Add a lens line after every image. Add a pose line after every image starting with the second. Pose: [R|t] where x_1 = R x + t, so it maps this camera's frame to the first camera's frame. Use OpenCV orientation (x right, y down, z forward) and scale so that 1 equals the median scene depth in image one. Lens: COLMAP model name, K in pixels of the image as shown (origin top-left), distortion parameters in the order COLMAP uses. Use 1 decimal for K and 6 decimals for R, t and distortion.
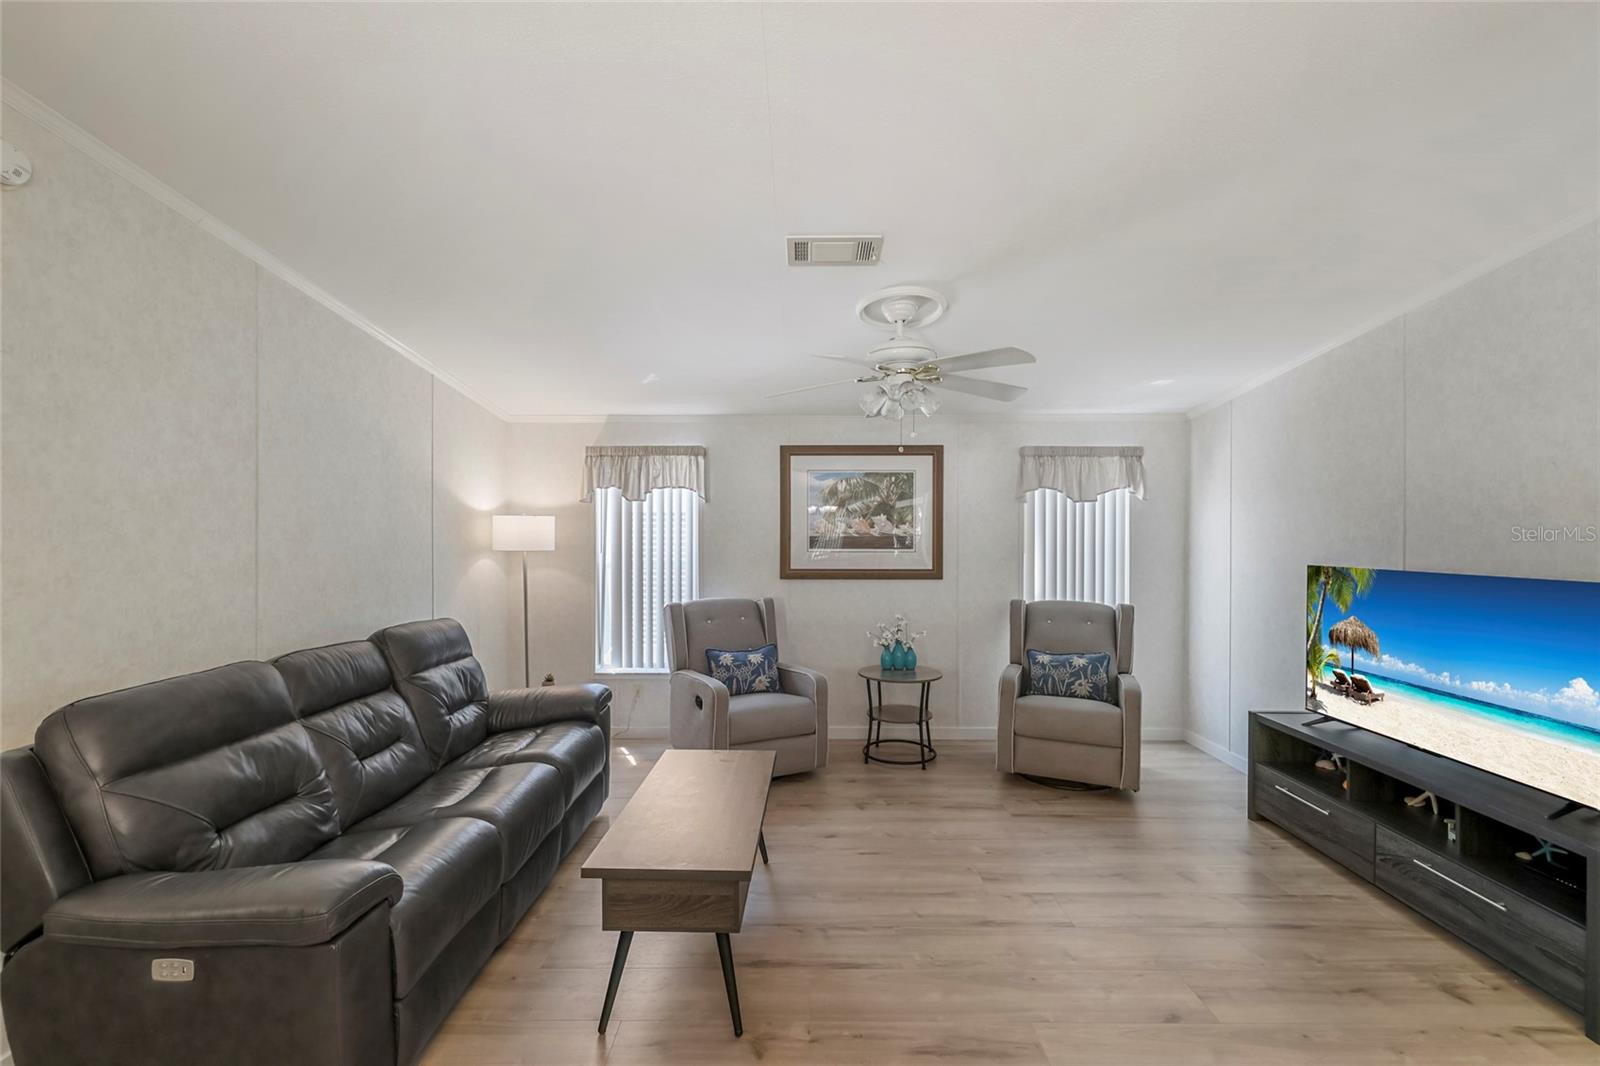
lens RADIAL K [[669.0, 0, 794.7], [0, 669.0, 535.9], [0, 0, 1]] dist [-0.001033, 0.000139]
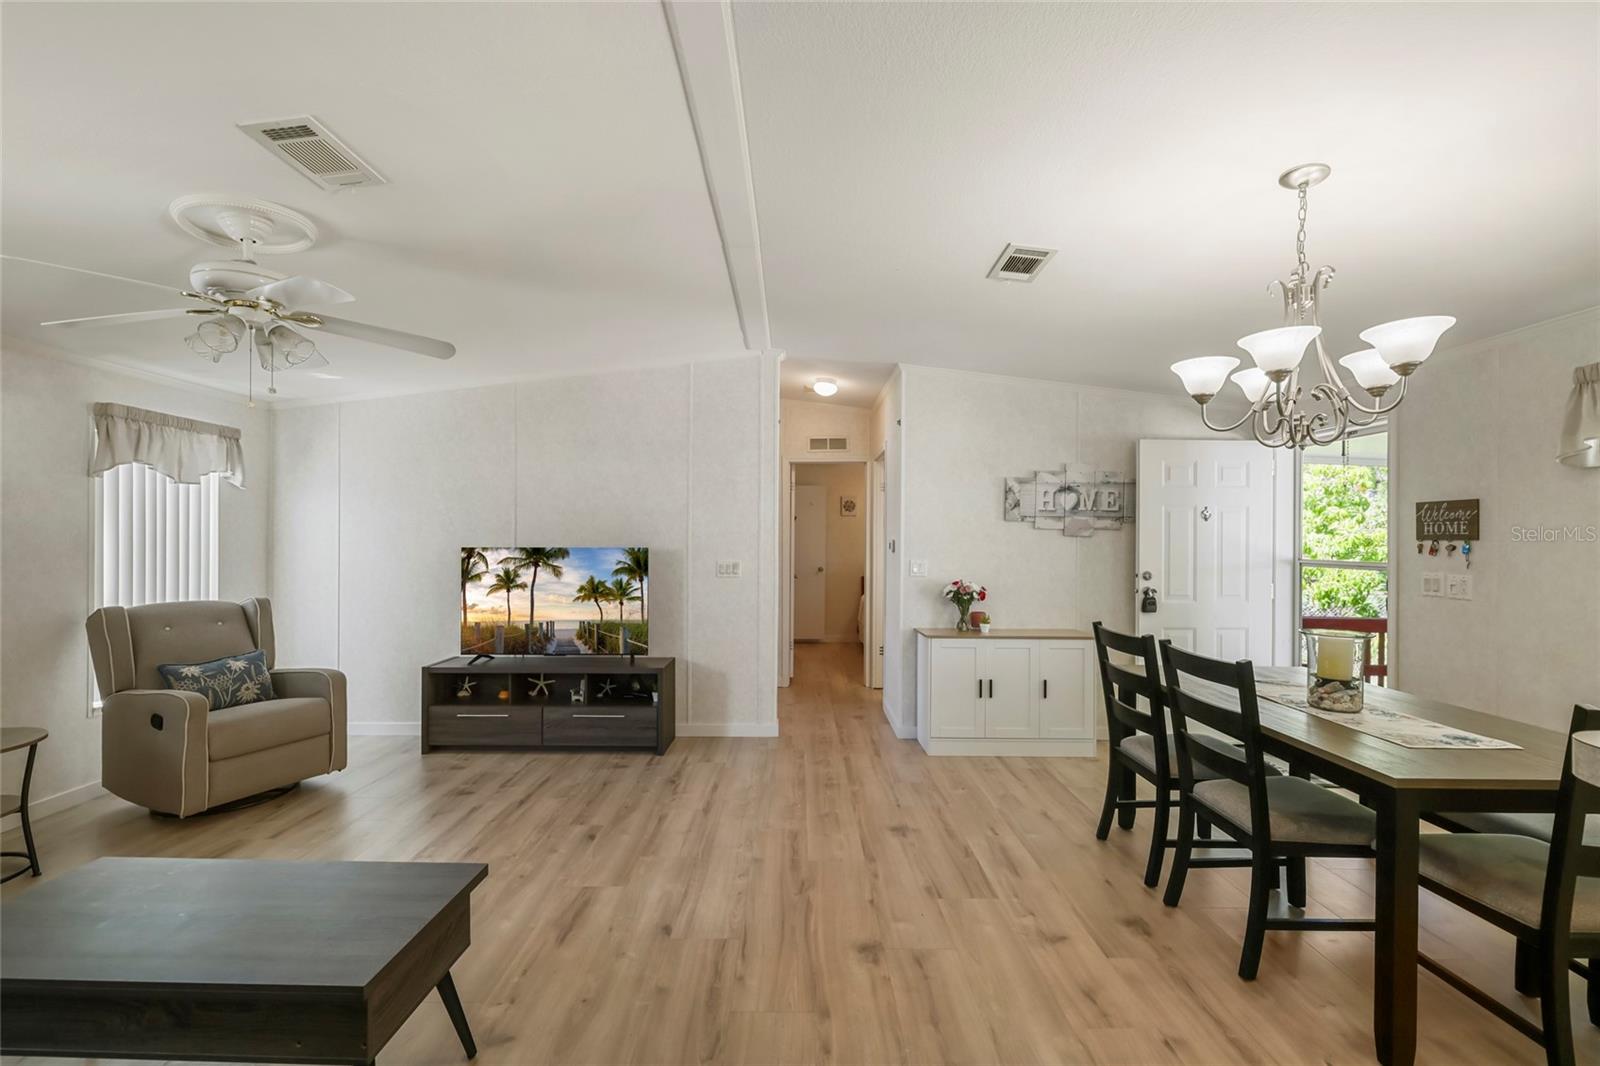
lens RADIAL K [[669.0, 0, 794.4], [0, 669.0, 538.5], [0, 0, 1]] dist [-0.001033, 0.000139]
pose [[-0.006979, 0.001083, 0.999975, -0.455094], [0.000225, 0.999999, -0.001082, 0.021303], [-0.999976, 0.000217, -0.006979, 0.261203]]
